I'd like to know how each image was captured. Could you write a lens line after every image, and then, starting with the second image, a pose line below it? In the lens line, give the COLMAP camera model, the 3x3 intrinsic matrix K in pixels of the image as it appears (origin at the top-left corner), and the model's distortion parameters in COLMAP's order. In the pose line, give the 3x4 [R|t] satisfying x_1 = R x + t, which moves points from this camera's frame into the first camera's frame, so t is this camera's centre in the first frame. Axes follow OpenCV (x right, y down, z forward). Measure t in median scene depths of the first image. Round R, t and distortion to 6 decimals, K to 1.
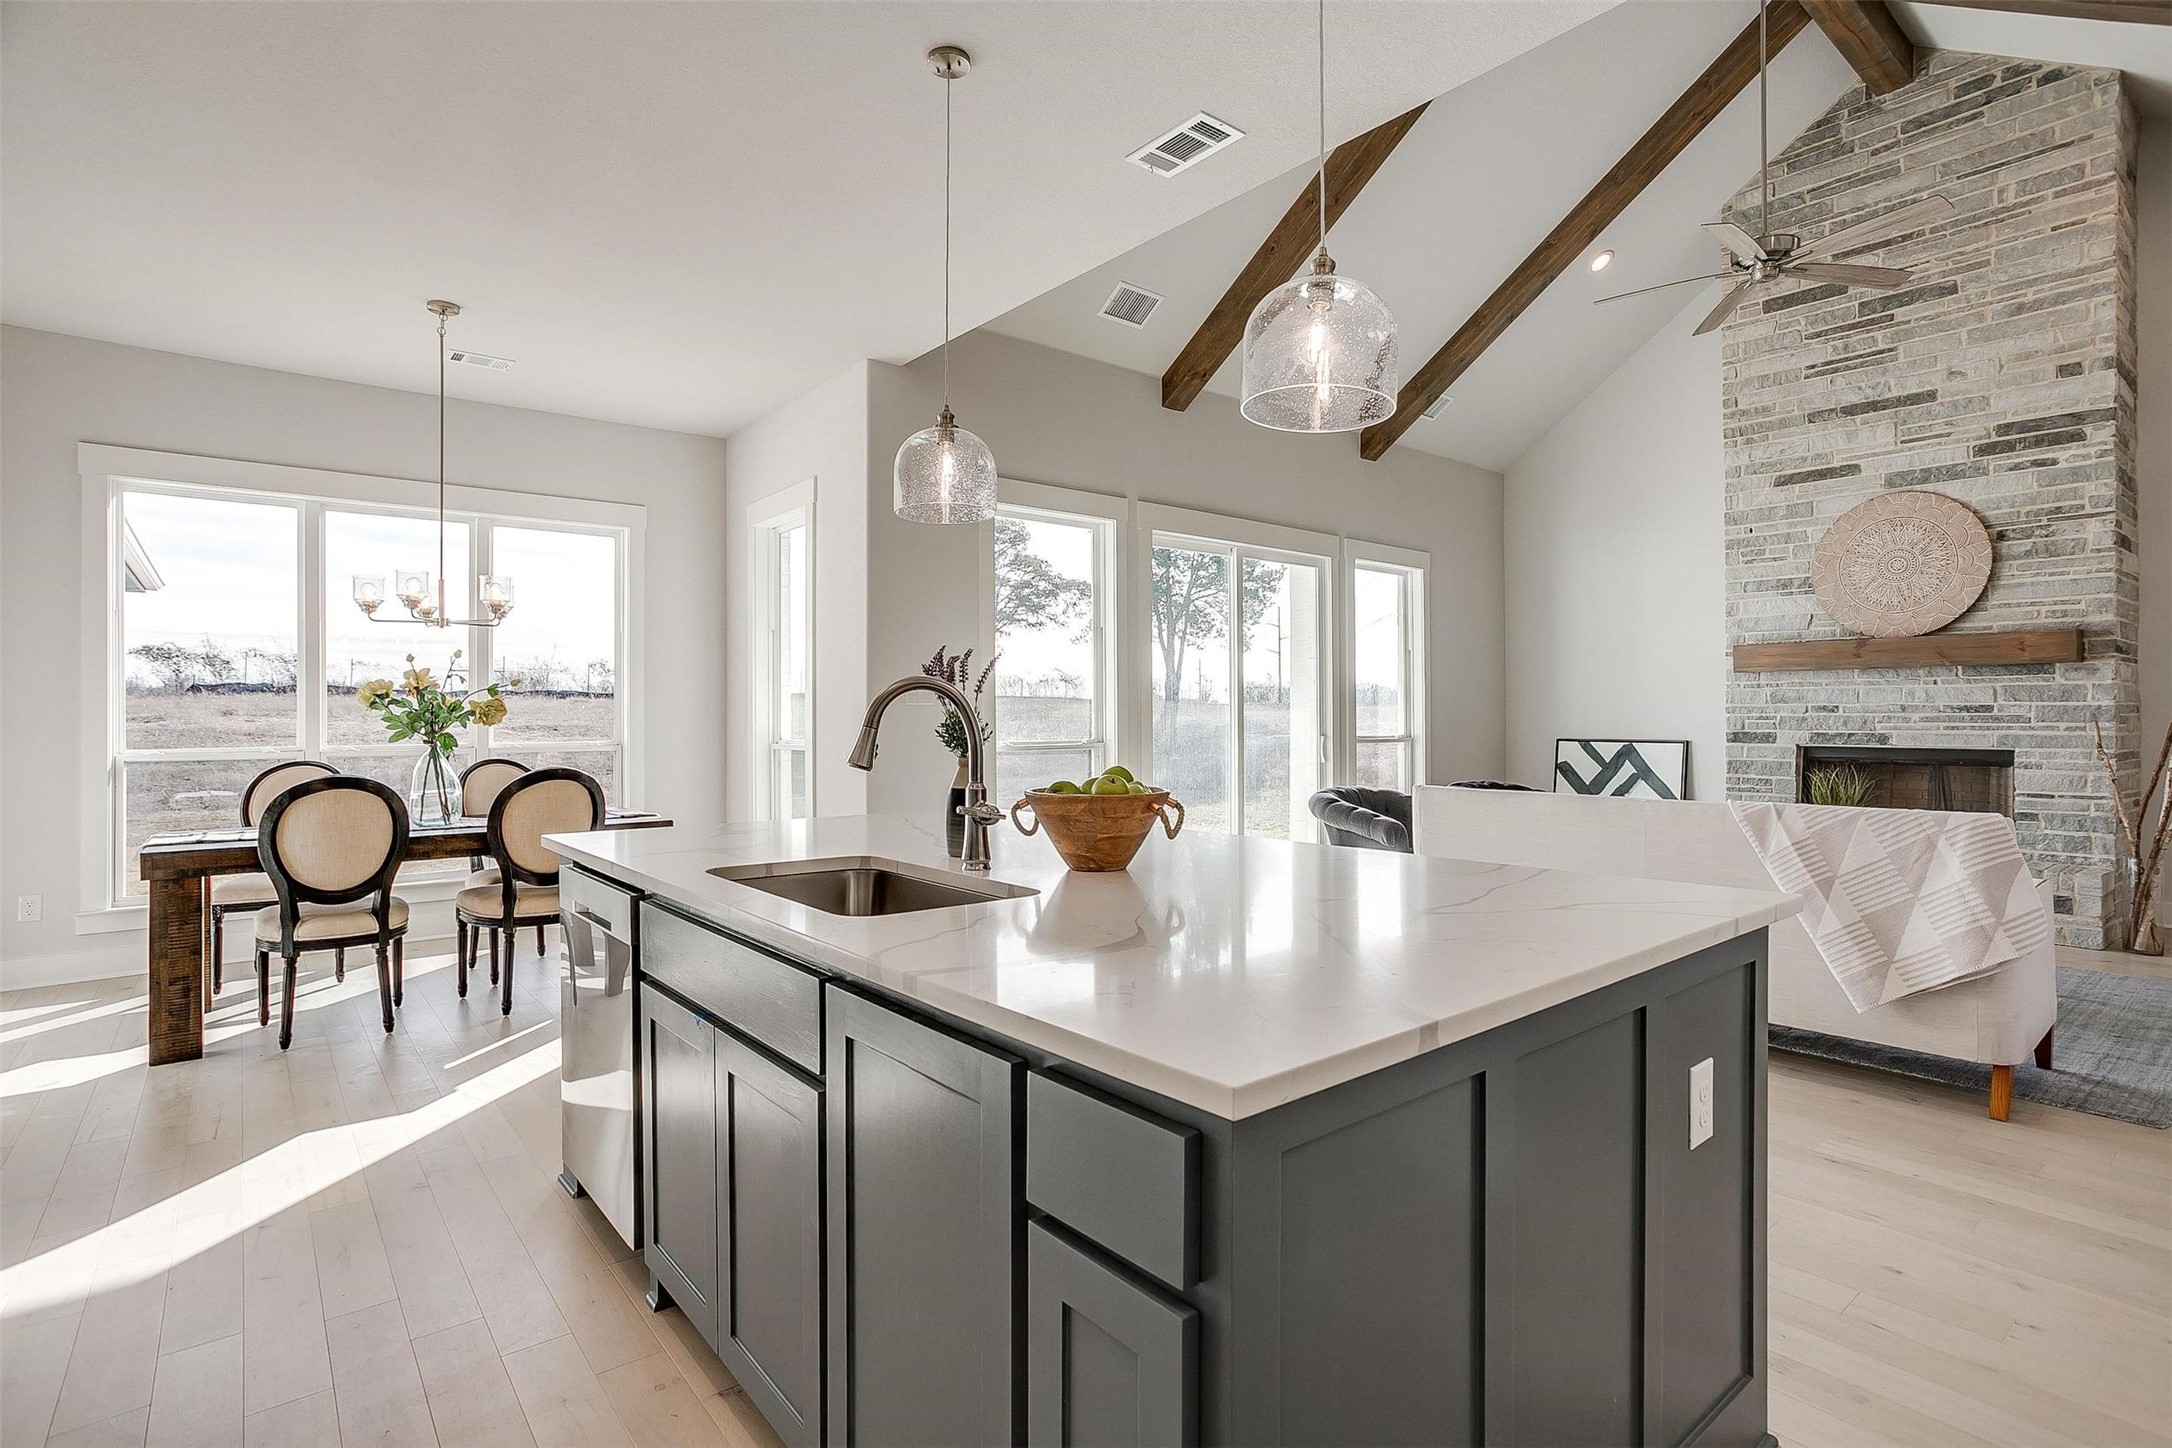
lens RADIAL K [[1059.1, 0, 1086.0], [0, 1059.1, 724.0], [0, 0, 1]] dist [0.001789, 0.000285]
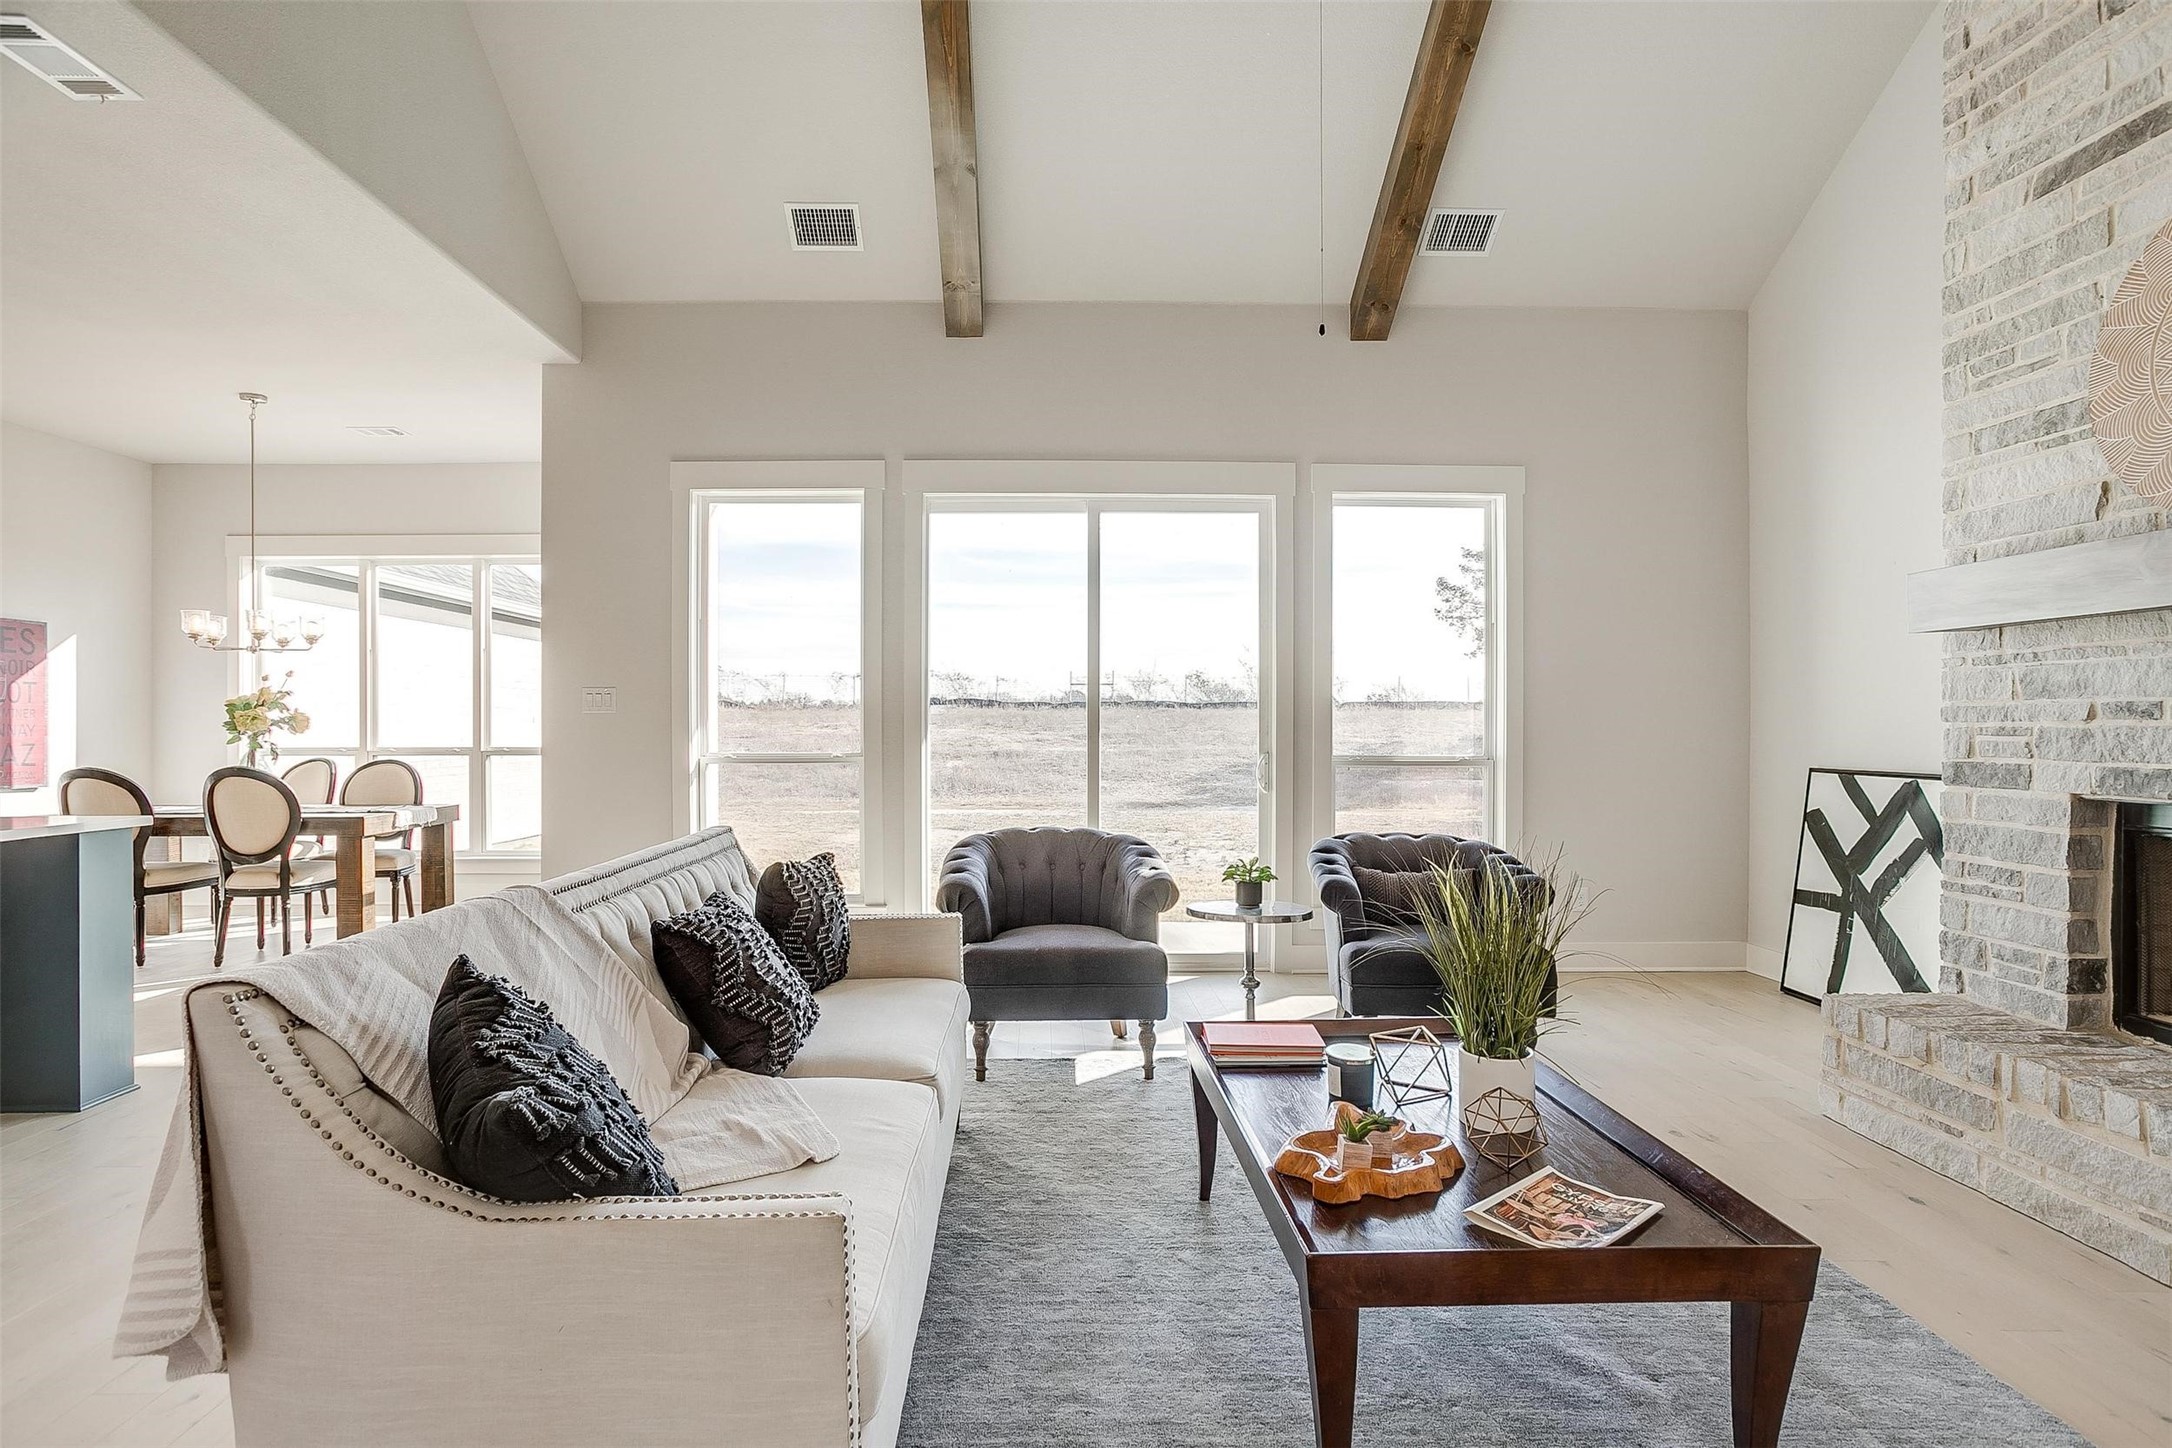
lens RADIAL K [[1051.1, 0, 1024.8], [0, 1051.1, 740.2], [0, 0, 1]] dist [-0.002453, 0.002024]
pose [[0.780054, 0.011687, -0.625603, 0.601748], [-0.006802, 0.999925, 0.010199, -0.003864], [0.625675, -0.003700, 0.780075, 0.406751]]
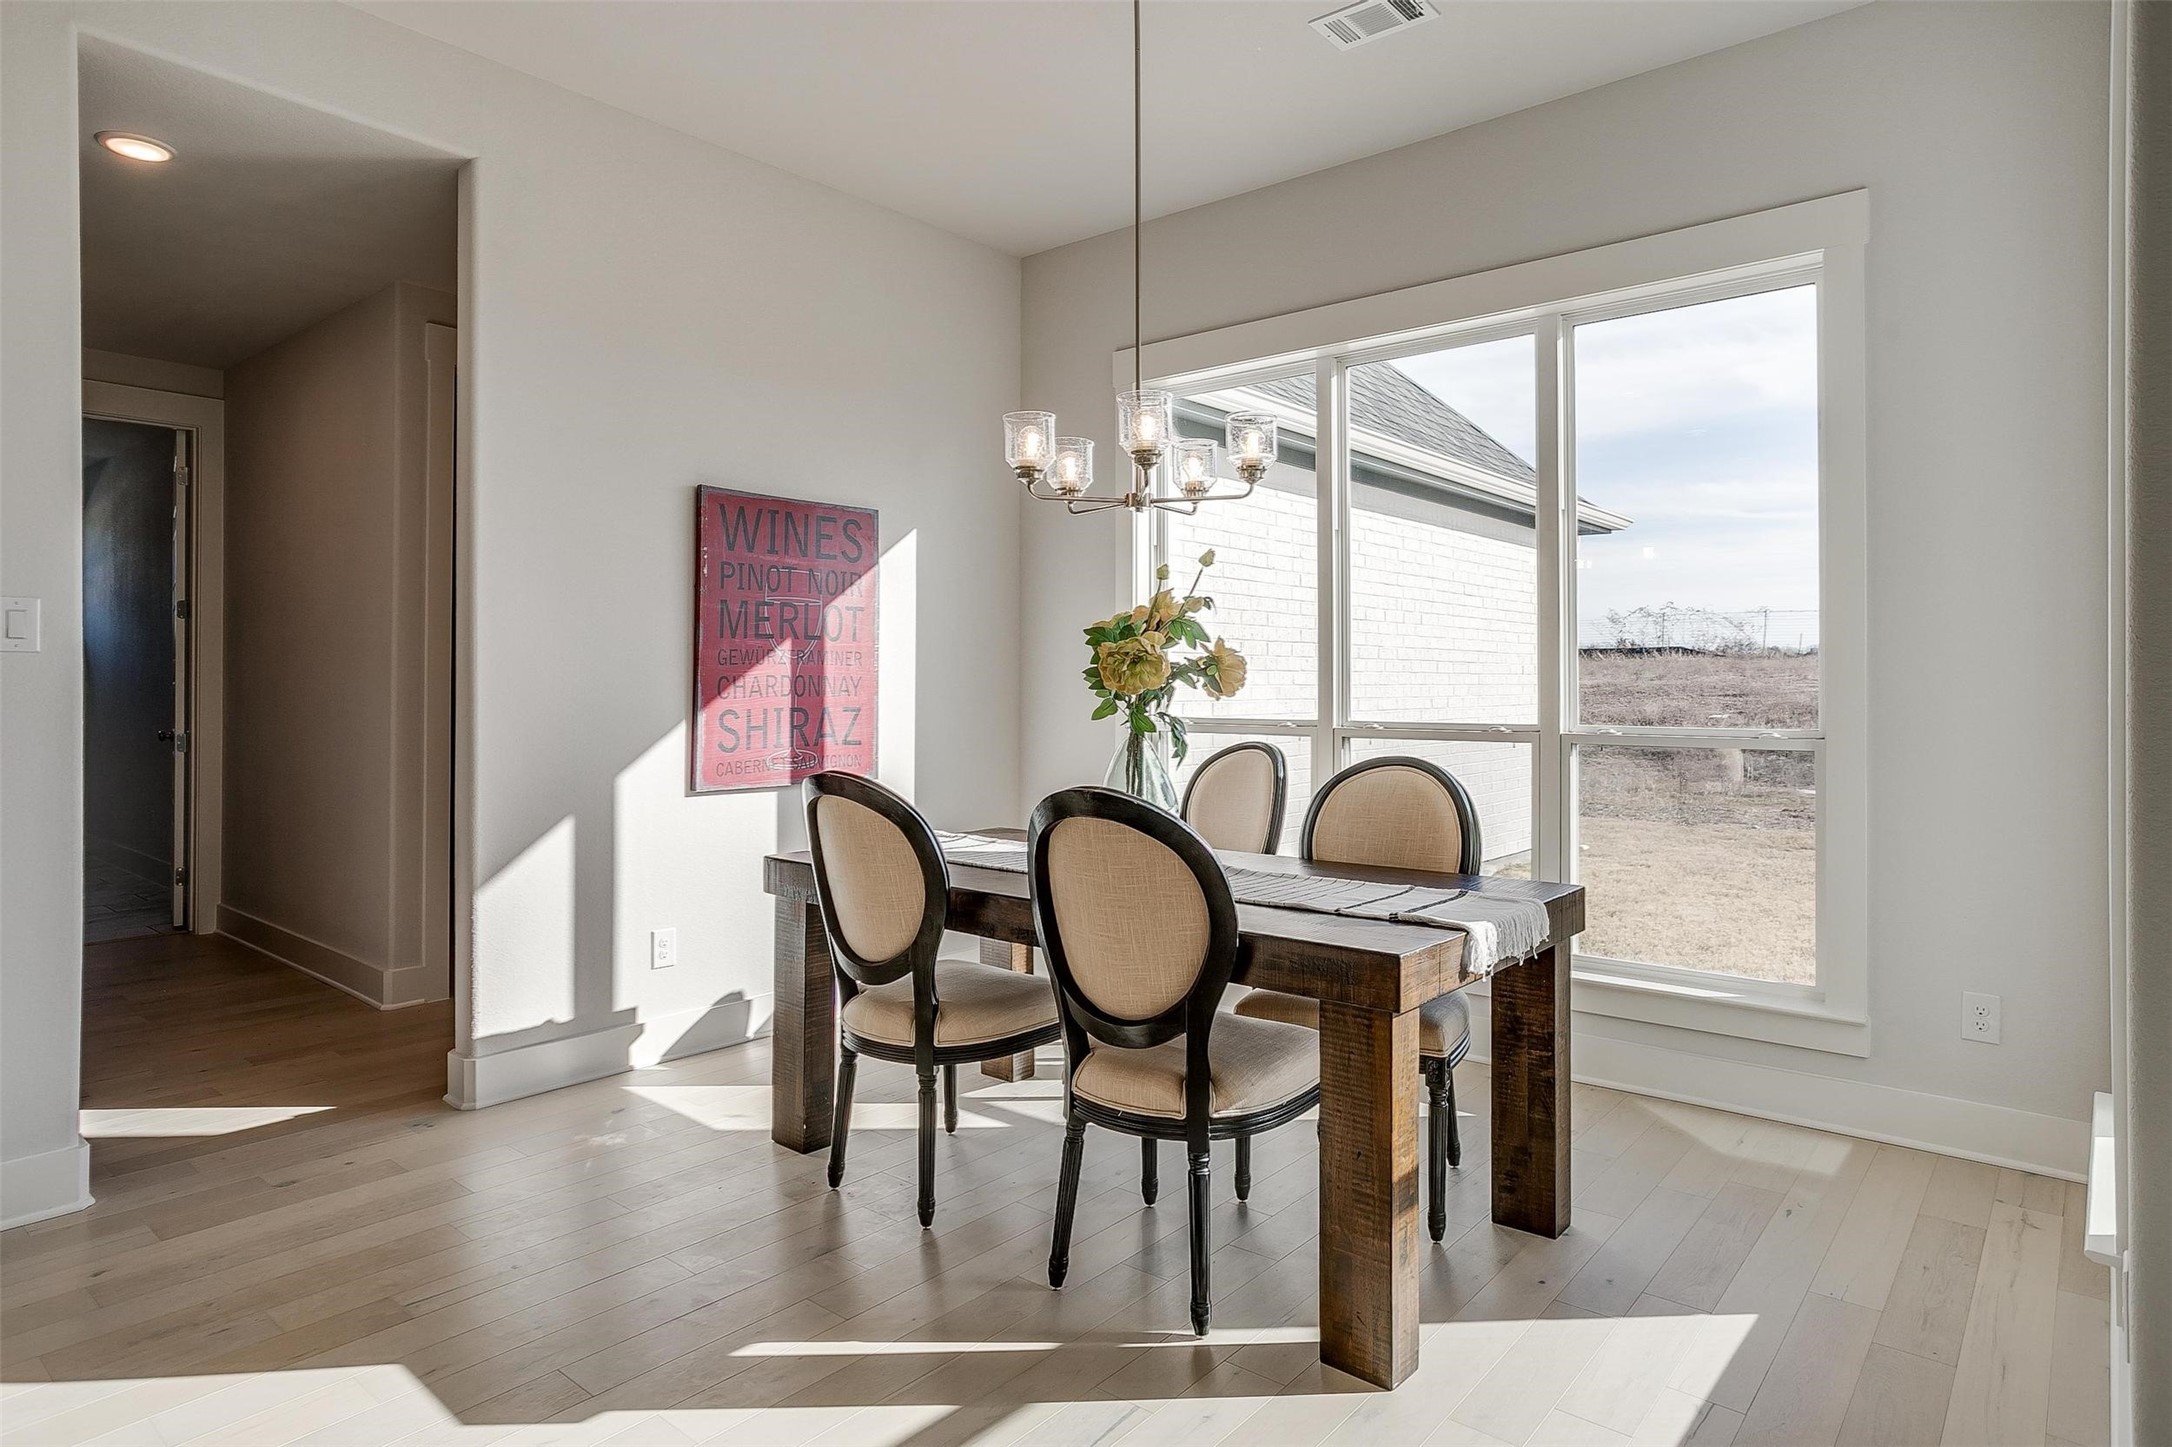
lens RADIAL K [[1220.1, 0, 1085.8], [0, 1220.1, 674.1], [0, 0, 1]] dist [0.000808, 0.000037]
pose [[0.191138, -0.000155, -0.981563, -0.095197], [-0.005167, 0.999986, -0.001164, -0.003491], [0.981550, 0.005294, 0.191135, 0.606187]]
